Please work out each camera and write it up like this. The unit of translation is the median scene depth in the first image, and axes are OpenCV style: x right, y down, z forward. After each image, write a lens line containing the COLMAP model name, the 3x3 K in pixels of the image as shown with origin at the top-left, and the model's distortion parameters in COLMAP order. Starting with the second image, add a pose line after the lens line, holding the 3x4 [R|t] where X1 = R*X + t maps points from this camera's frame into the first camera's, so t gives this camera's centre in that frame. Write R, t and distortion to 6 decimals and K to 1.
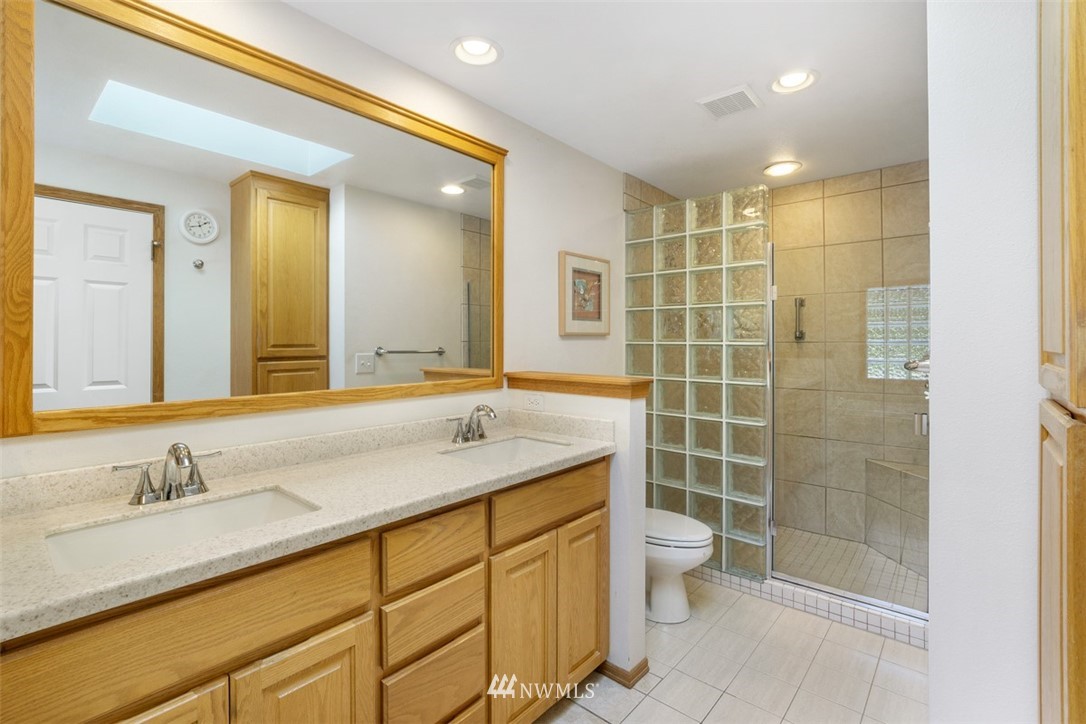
lens RADIAL K [[508.4, 0, 534.5], [0, 508.4, 344.2], [0, 0, 1]] dist [-0.031084, 0.000511]
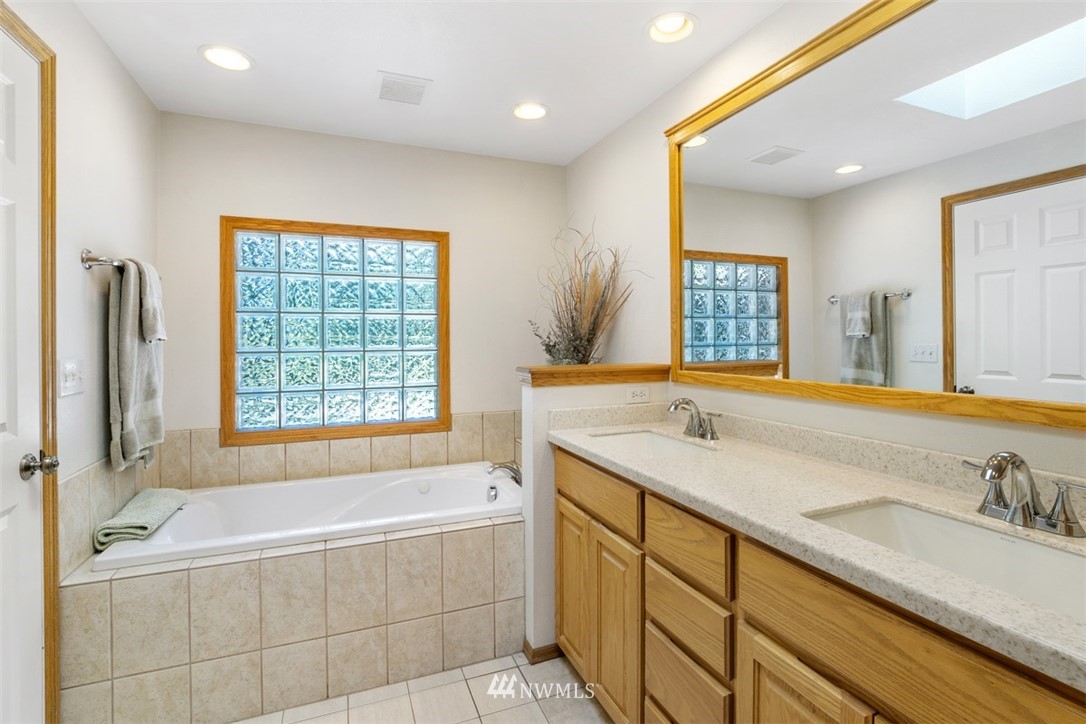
lens RADIAL K [[508.4, 0, 534.5], [0, 508.4, 344.2], [0, 0, 1]] dist [-0.031084, 0.000511]
pose [[-0.475146, 0.013116, -0.879809, 0.713380], [0.002243, 0.999904, 0.013695, 0.010473], [0.879904, 0.004534, -0.475130, 1.112747]]
